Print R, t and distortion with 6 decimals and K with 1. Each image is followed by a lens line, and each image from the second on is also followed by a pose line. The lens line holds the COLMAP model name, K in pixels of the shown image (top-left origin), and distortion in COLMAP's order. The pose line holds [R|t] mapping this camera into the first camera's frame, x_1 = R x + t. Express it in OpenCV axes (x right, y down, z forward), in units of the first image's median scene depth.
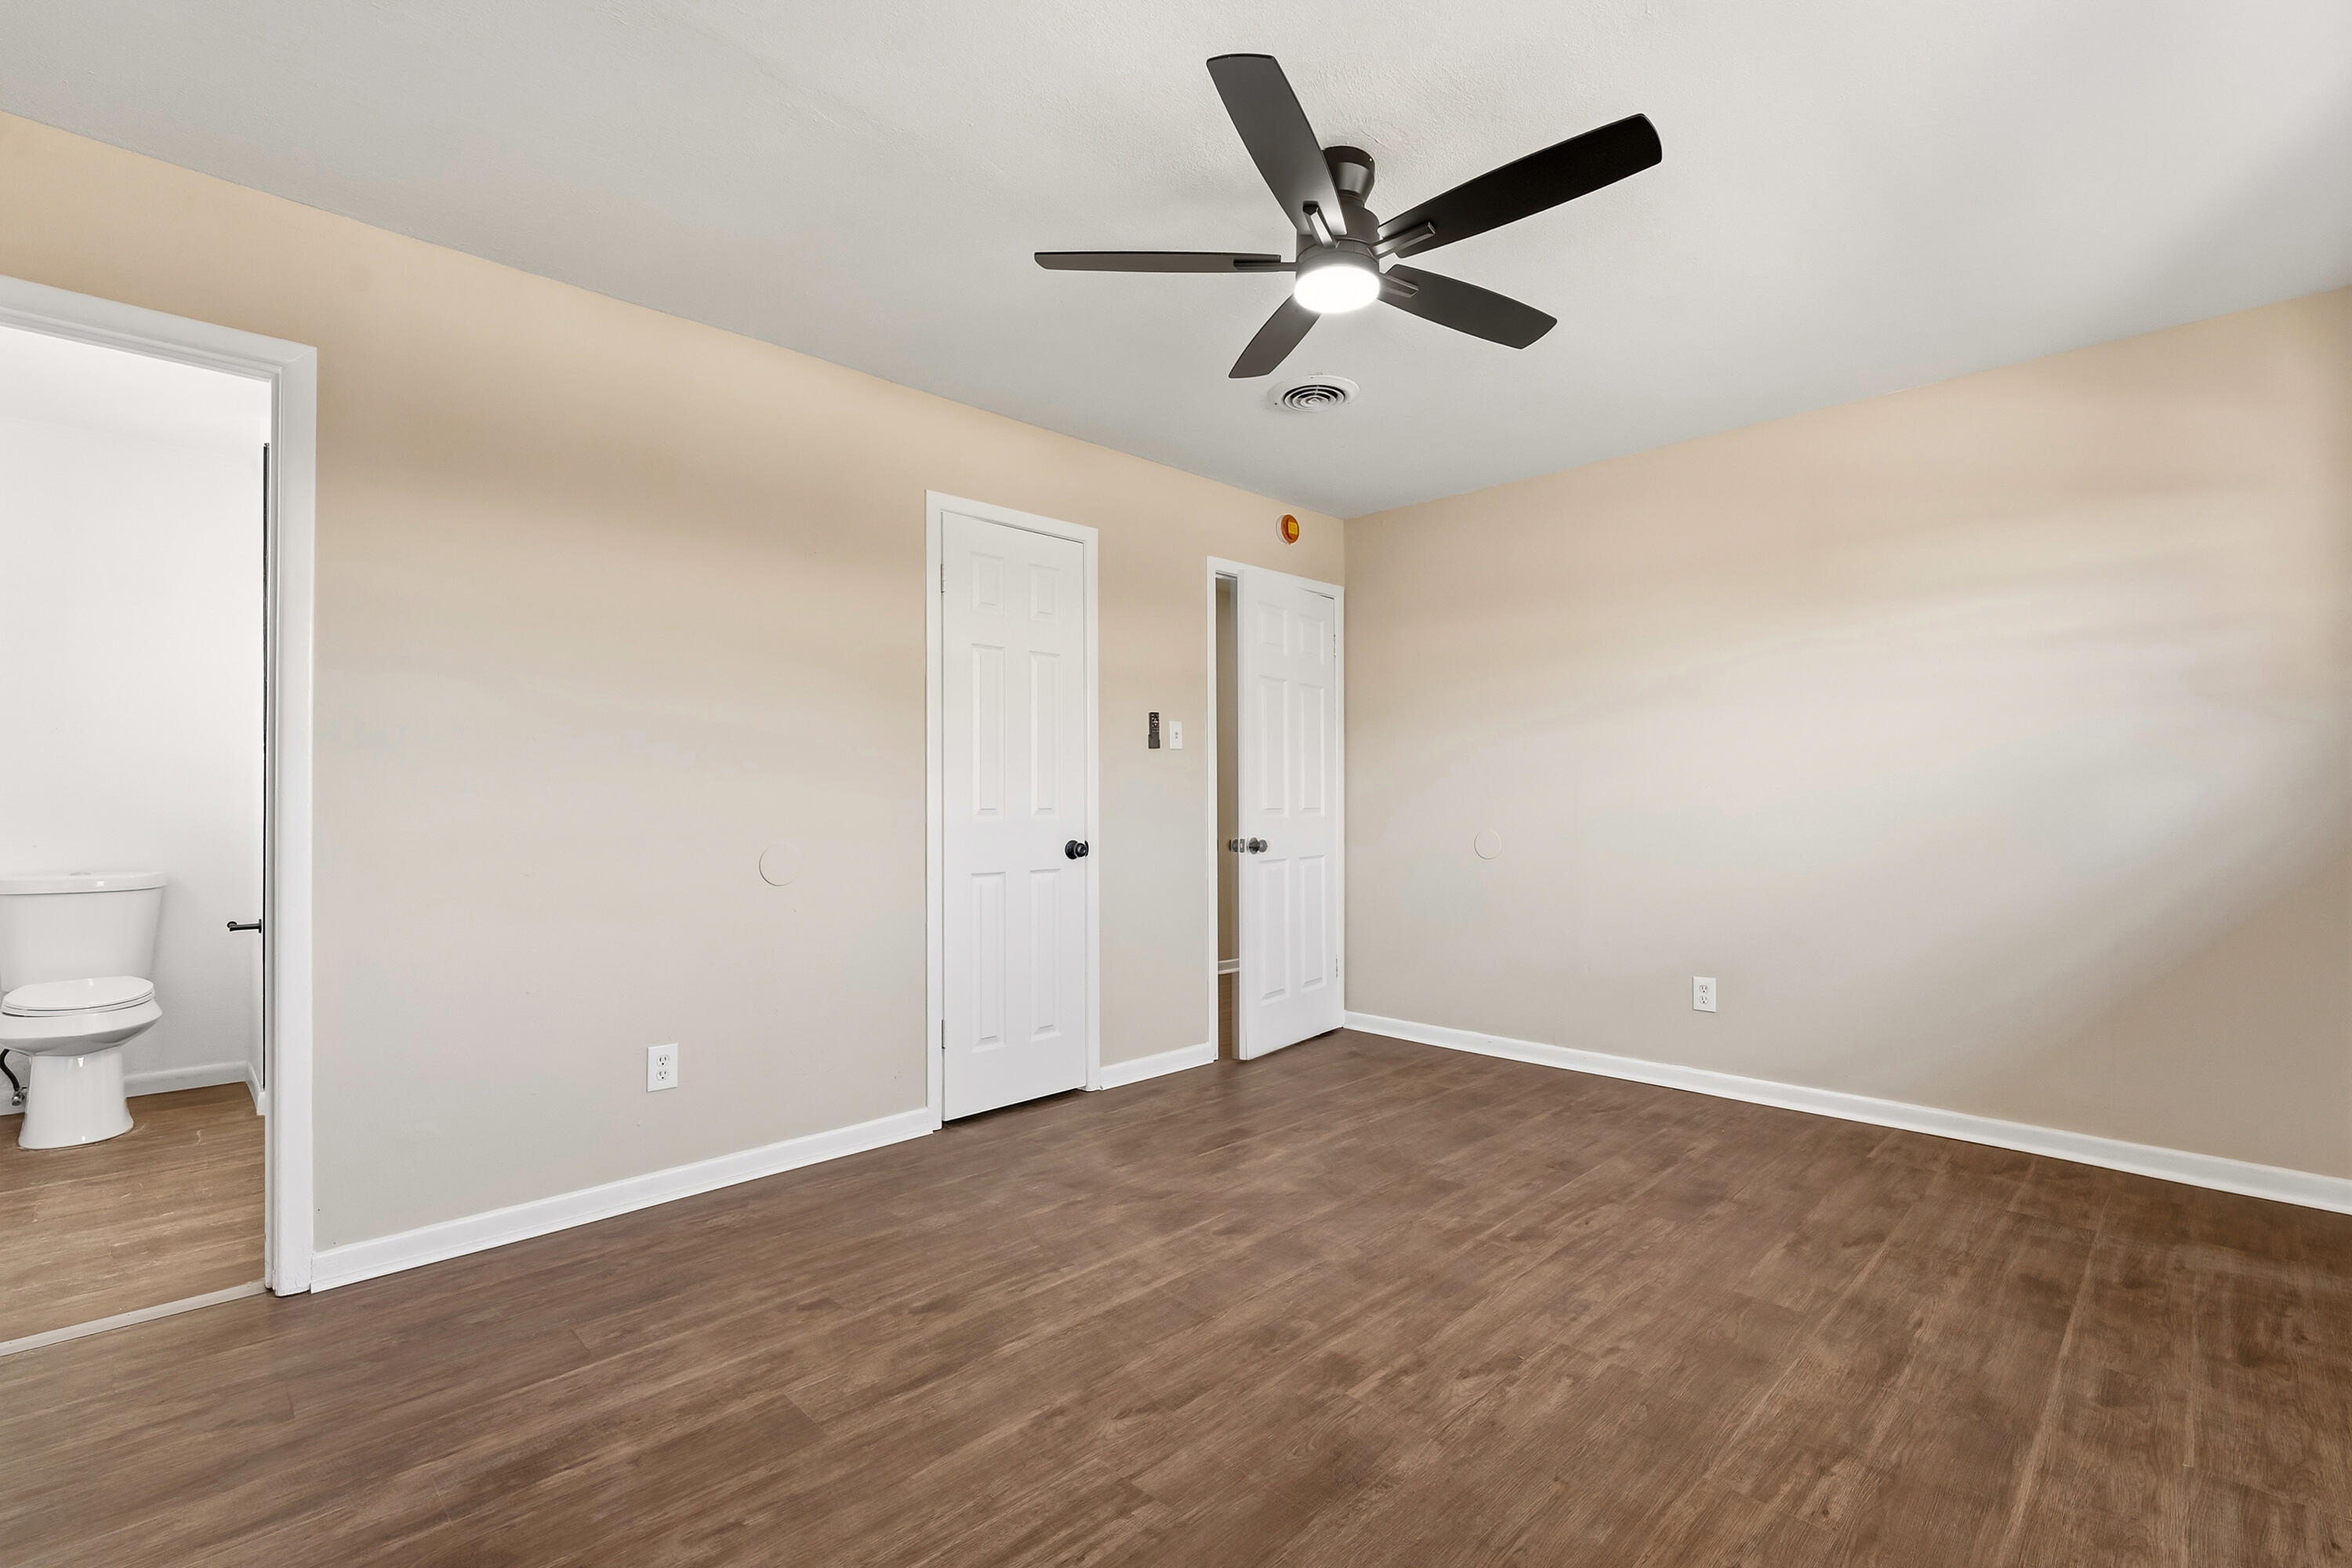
lens RADIAL K [[1056.4, 0, 1178.3], [0, 1056.4, 792.2], [0, 0, 1]] dist [-0.005842, 0.000697]
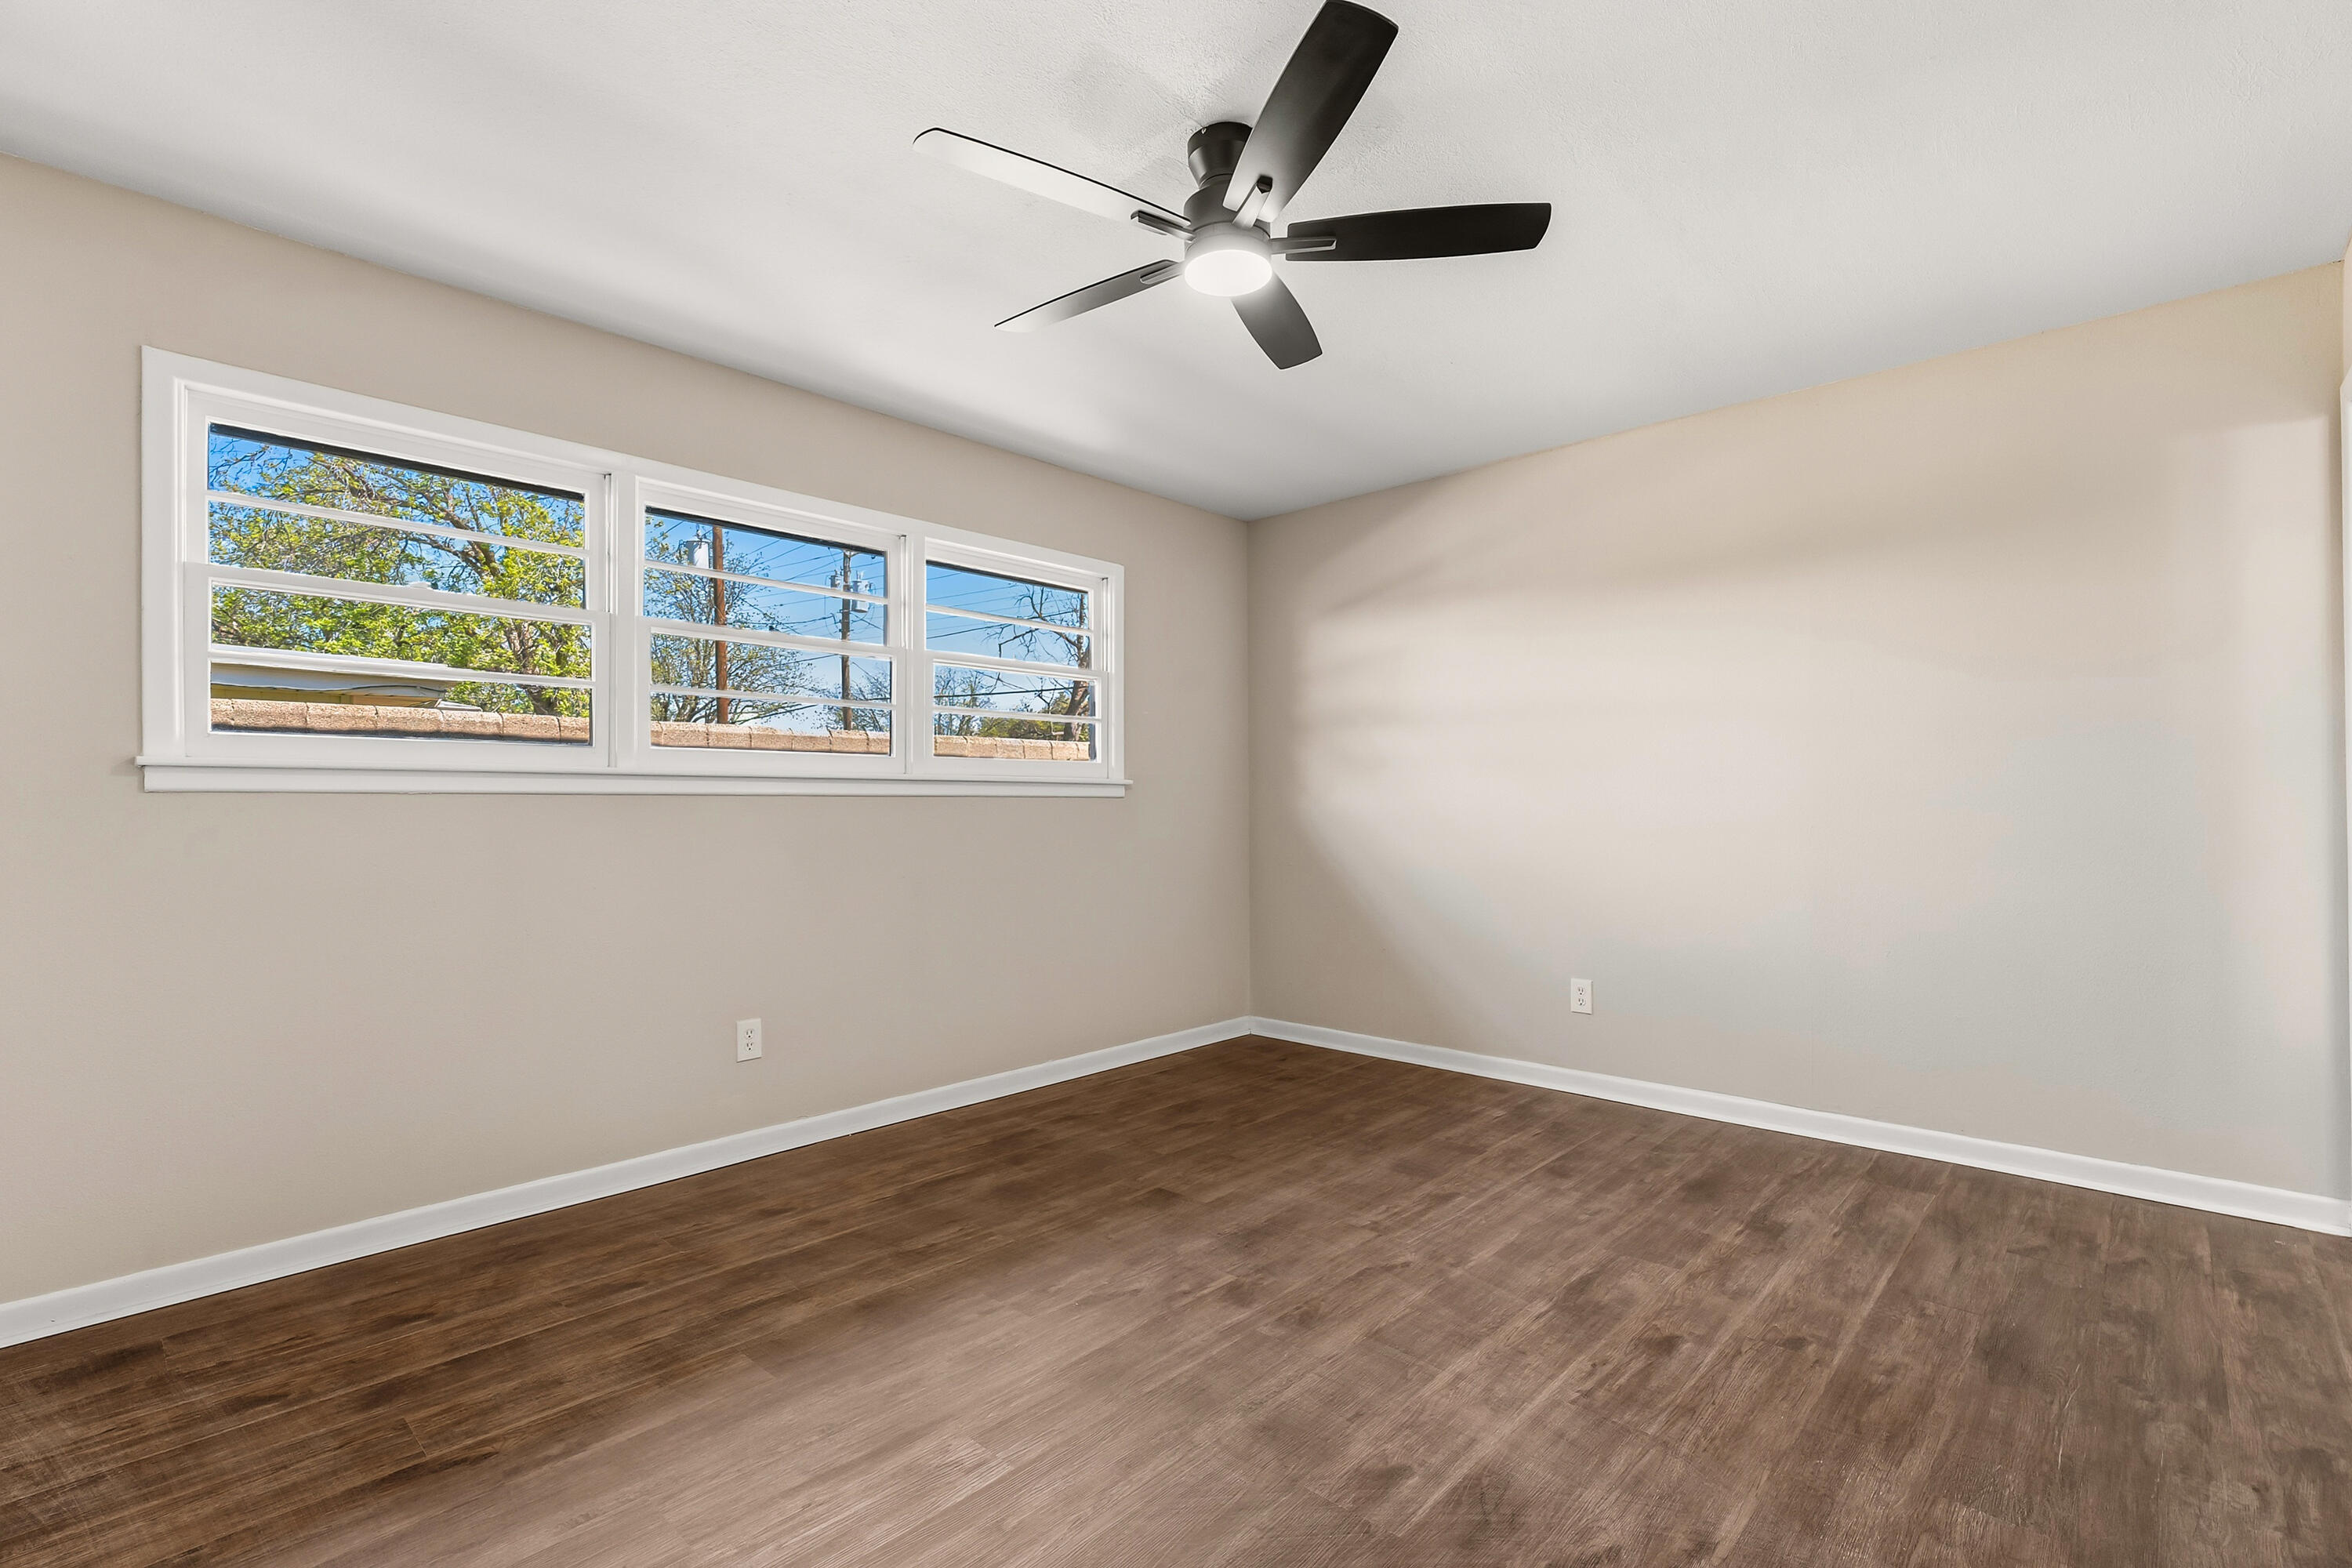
lens RADIAL K [[1056.4, 0, 1162.4], [0, 1056.4, 798.0], [0, 0, 1]] dist [-0.005842, 0.000697]
pose [[-0.999759, 0.006090, -0.021094, 0.251694], [0.006497, 0.999793, -0.019292, 0.021251], [0.020972, -0.019425, -0.999591, 2.101211]]
